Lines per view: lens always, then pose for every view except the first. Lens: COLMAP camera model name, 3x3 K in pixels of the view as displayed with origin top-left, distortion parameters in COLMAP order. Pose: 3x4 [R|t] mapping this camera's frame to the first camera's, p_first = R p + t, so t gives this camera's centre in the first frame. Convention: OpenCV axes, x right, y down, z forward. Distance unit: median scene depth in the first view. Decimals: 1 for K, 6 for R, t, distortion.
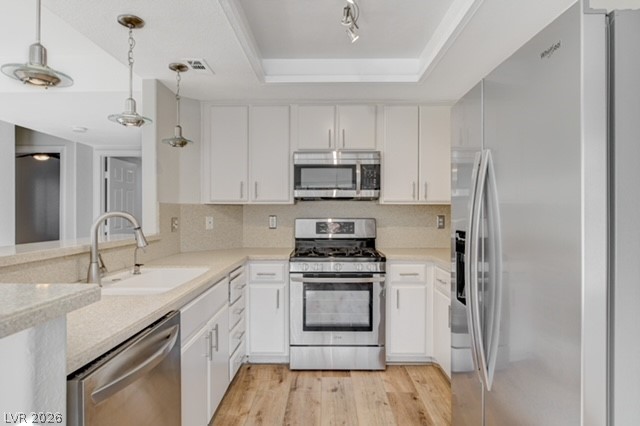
lens RADIAL K [[364.3, 0, 319.7], [0, 364.3, 213.4], [0, 0, 1]] dist [-0.027876, 0.007310]
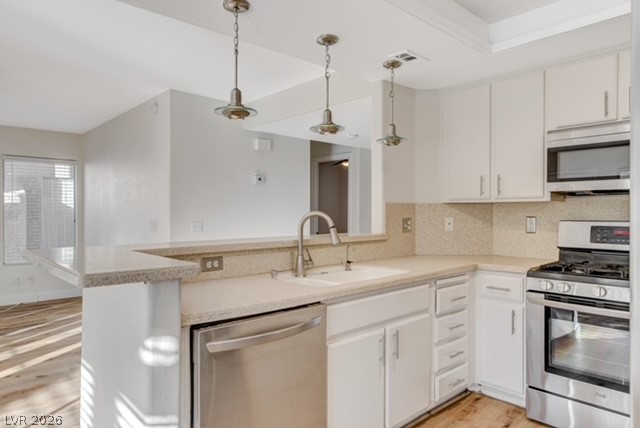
lens RADIAL K [[423.6, 0, 315.6], [0, 423.6, 212.4], [0, 0, 1]] dist [-0.005482, 0.001199]
pose [[0.673039, -0.001604, -0.739605, 0.277887], [0.000254, 0.999998, -0.001938, -0.000841], [0.739607, 0.001116, 0.673038, 0.067100]]
